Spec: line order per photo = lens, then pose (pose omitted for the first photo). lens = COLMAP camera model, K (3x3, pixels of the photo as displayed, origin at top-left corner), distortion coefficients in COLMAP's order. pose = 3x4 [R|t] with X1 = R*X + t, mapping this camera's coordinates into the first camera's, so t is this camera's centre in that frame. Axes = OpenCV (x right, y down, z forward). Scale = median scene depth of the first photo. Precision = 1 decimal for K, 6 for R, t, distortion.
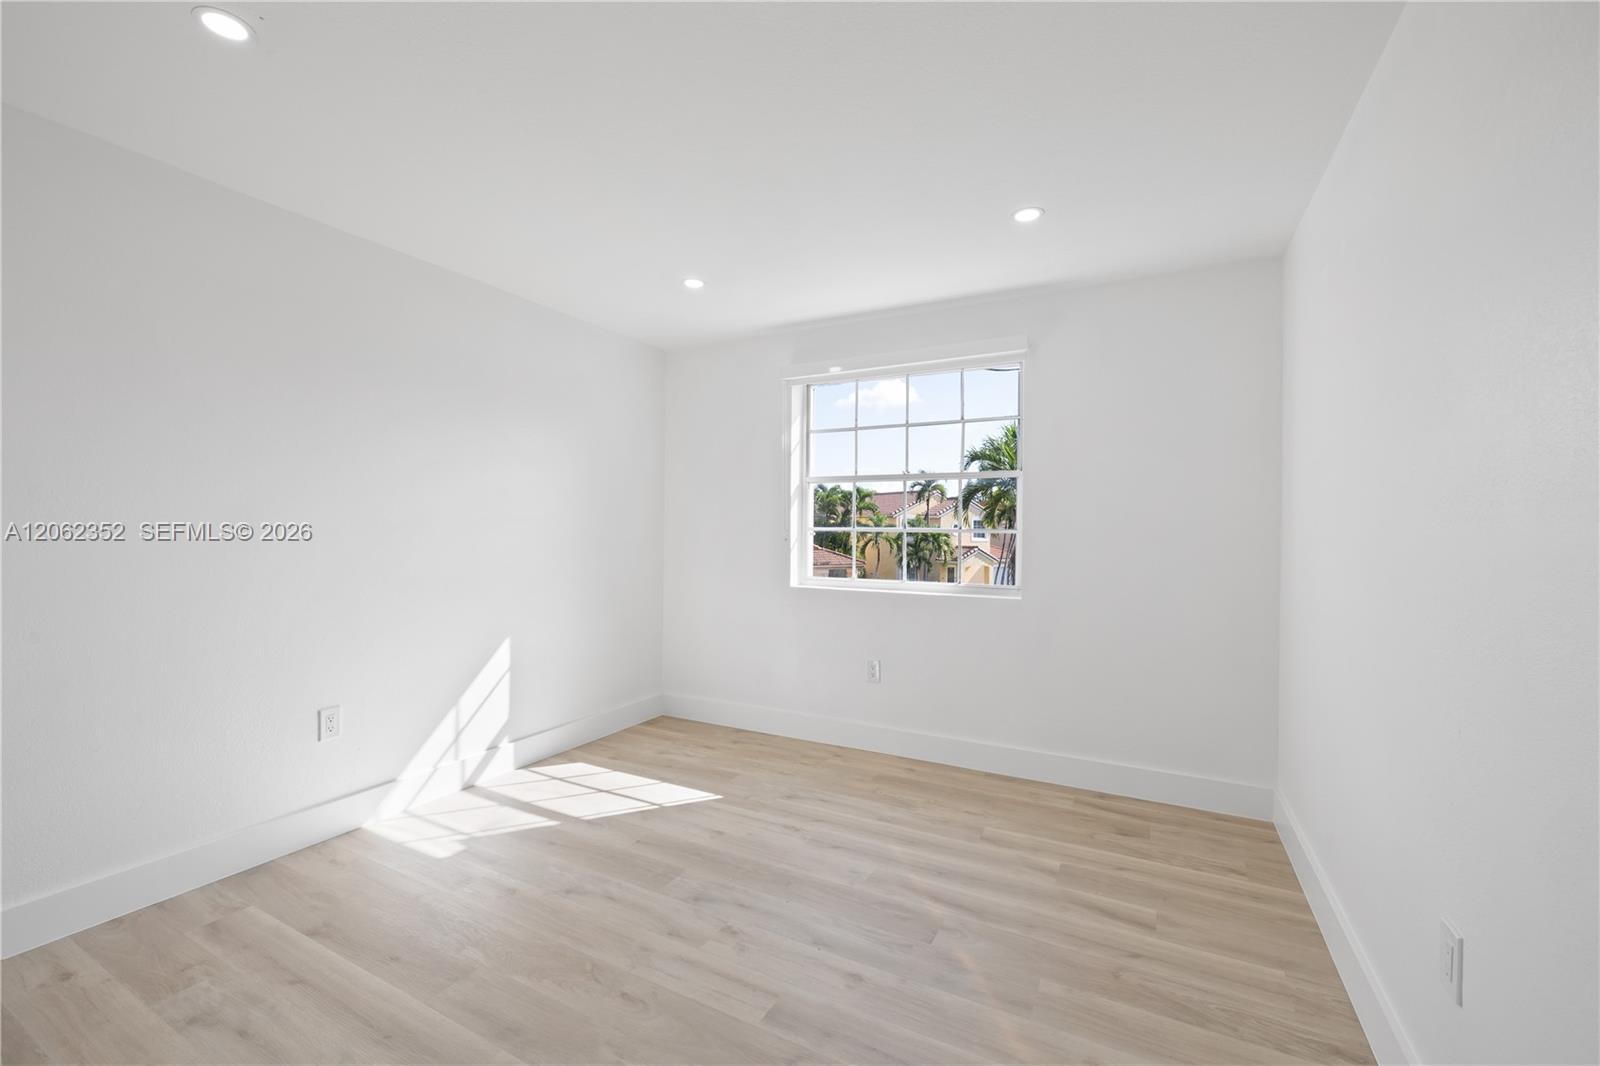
lens RADIAL K [[683.5, 0, 781.2], [0, 683.5, 524.7], [0, 0, 1]] dist [0.008988, -0.000729]
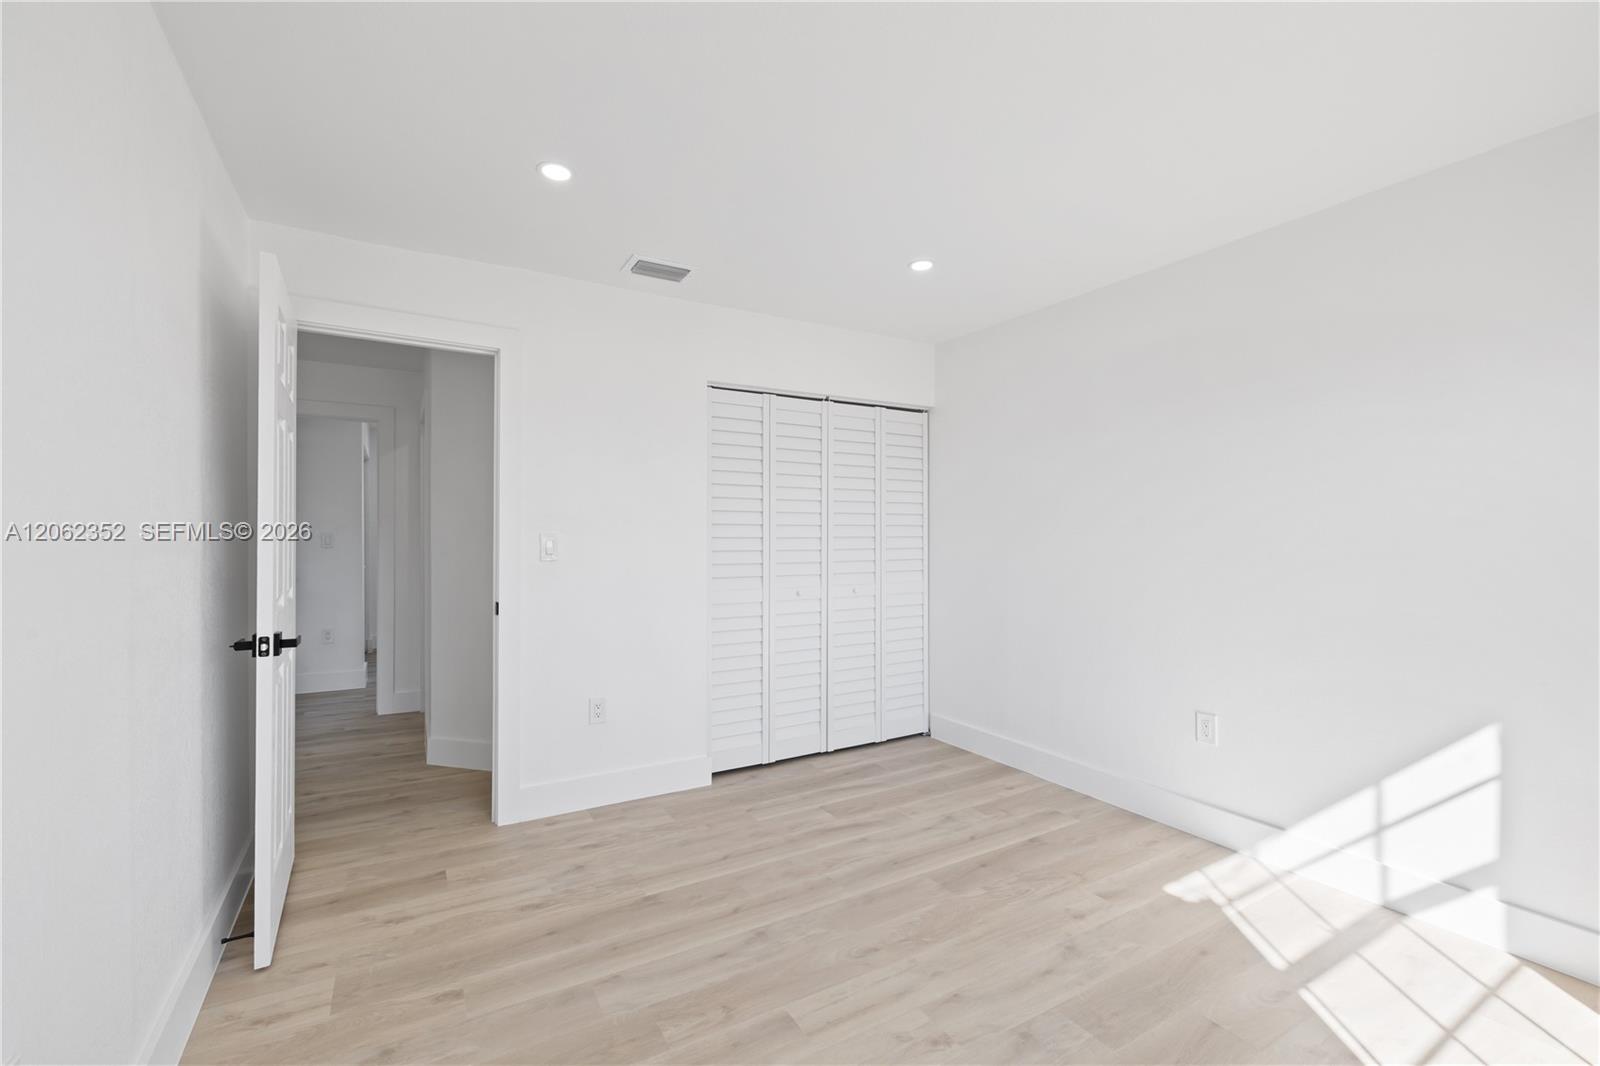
lens RADIAL K [[683.5, 0, 793.2], [0, 683.5, 527.1], [0, 0, 1]] dist [0.008988, -0.000729]
pose [[-0.511895, -0.019400, -0.858829, 0.534252], [0.001745, 0.999719, -0.023623, 0.007567], [0.859046, -0.013591, -0.511718, 0.950197]]
